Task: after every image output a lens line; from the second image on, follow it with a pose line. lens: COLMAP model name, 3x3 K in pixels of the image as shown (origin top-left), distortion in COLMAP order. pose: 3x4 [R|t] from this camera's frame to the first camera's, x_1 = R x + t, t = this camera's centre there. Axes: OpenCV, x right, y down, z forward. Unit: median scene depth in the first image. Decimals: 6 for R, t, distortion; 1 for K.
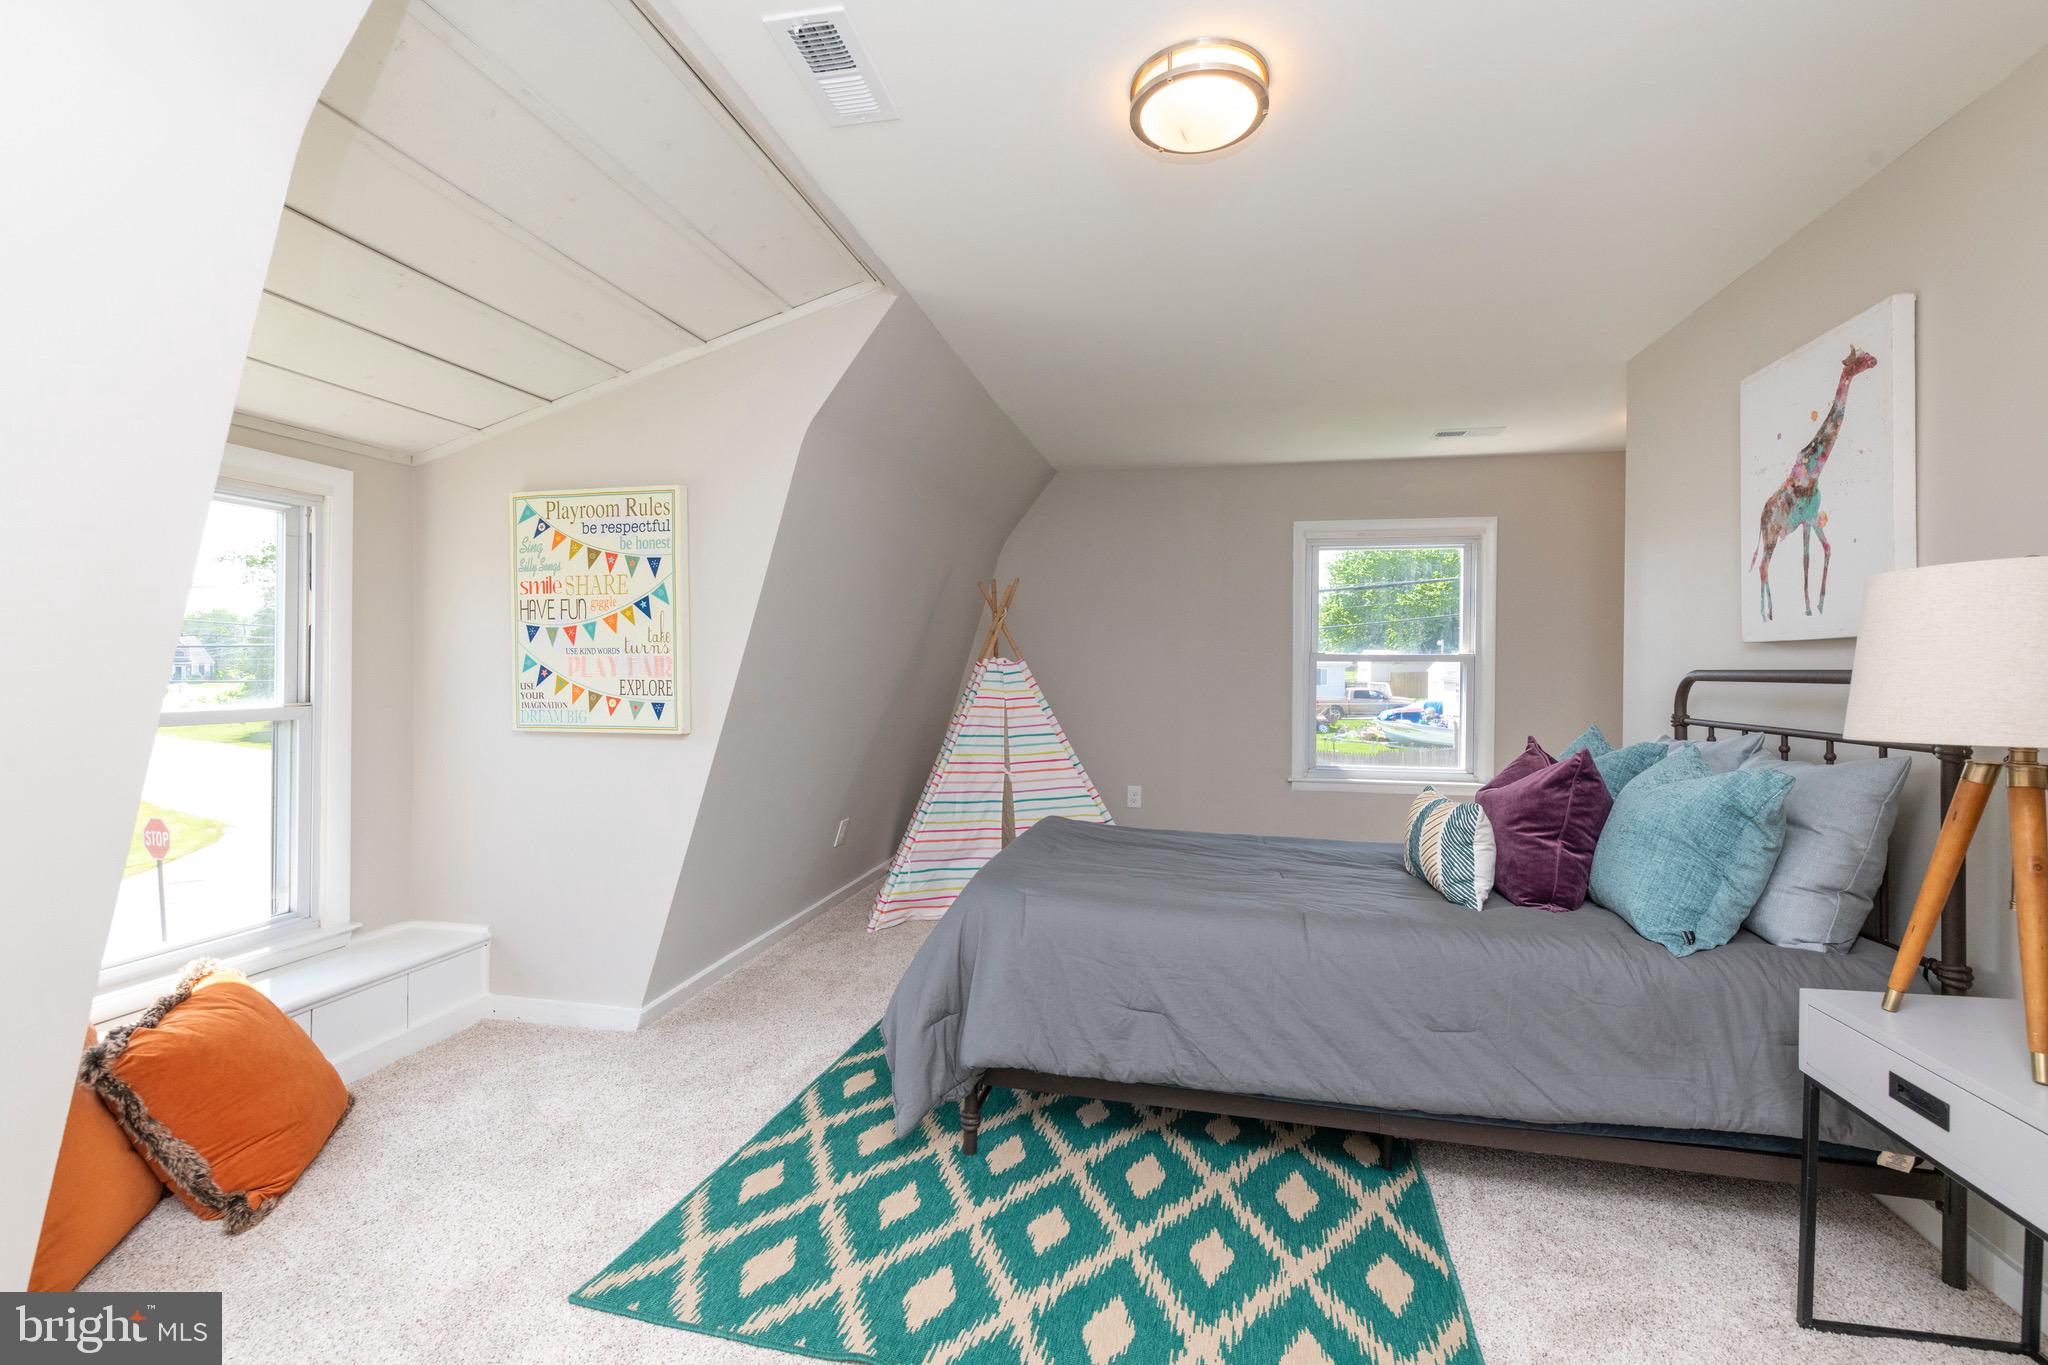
lens RADIAL K [[877.7, 0, 1033.4], [0, 877.7, 681.6], [0, 0, 1]] dist [-0.000763, -0.000409]
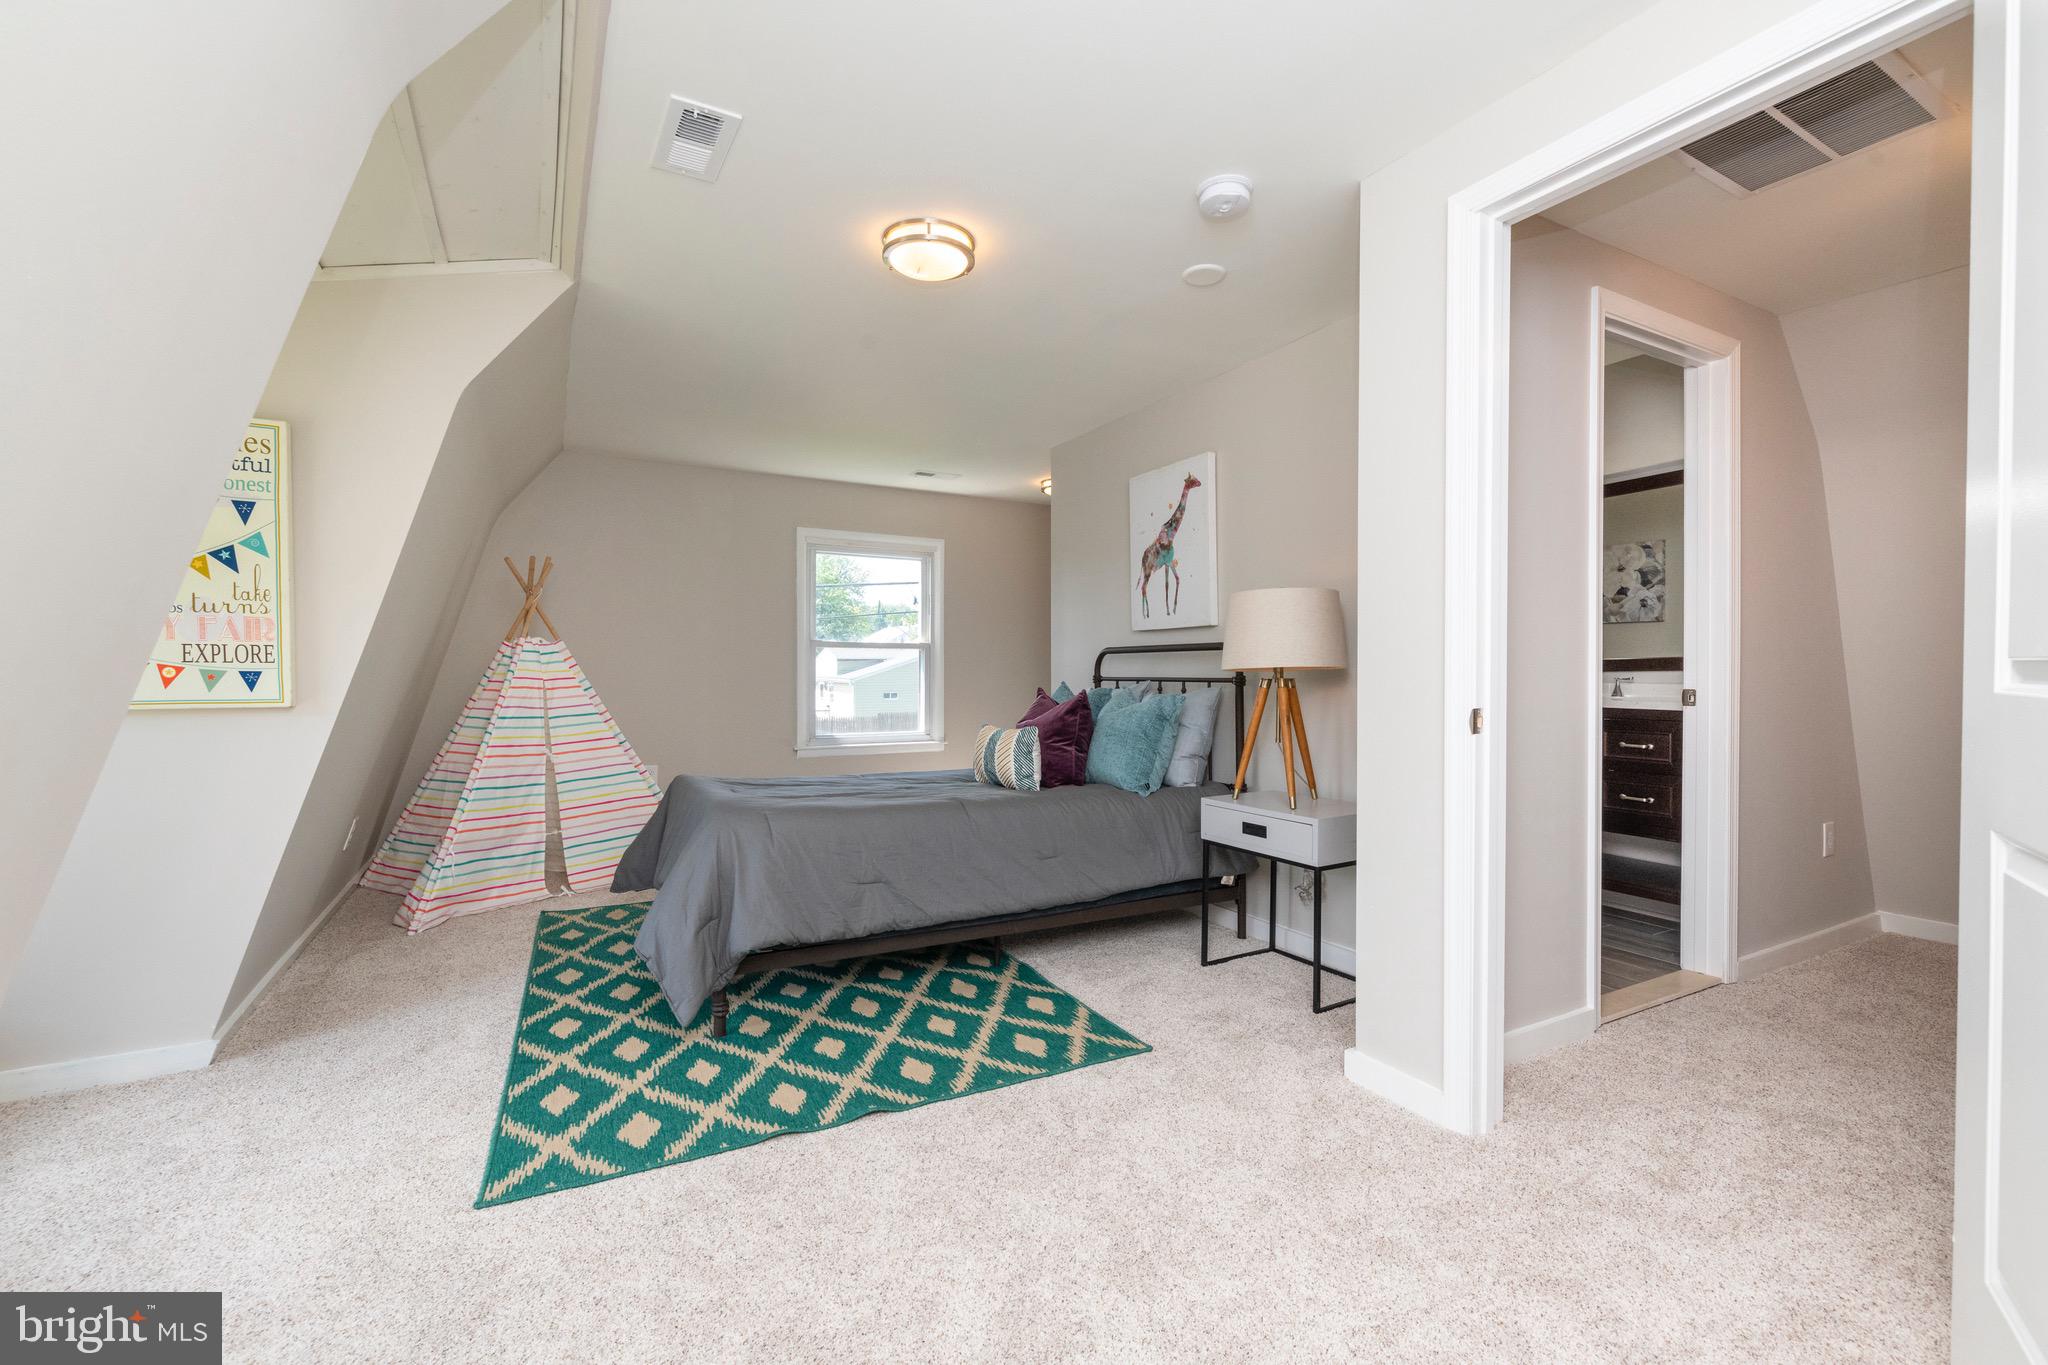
lens RADIAL K [[877.7, 0, 1032.3], [0, 877.7, 683.4], [0, 0, 1]] dist [-0.000763, -0.000409]
pose [[0.753229, -0.013303, 0.657624, -0.530530], [0.013348, 0.999899, 0.004938, 0.053428], [-0.657623, 0.005059, 0.753330, -0.187519]]
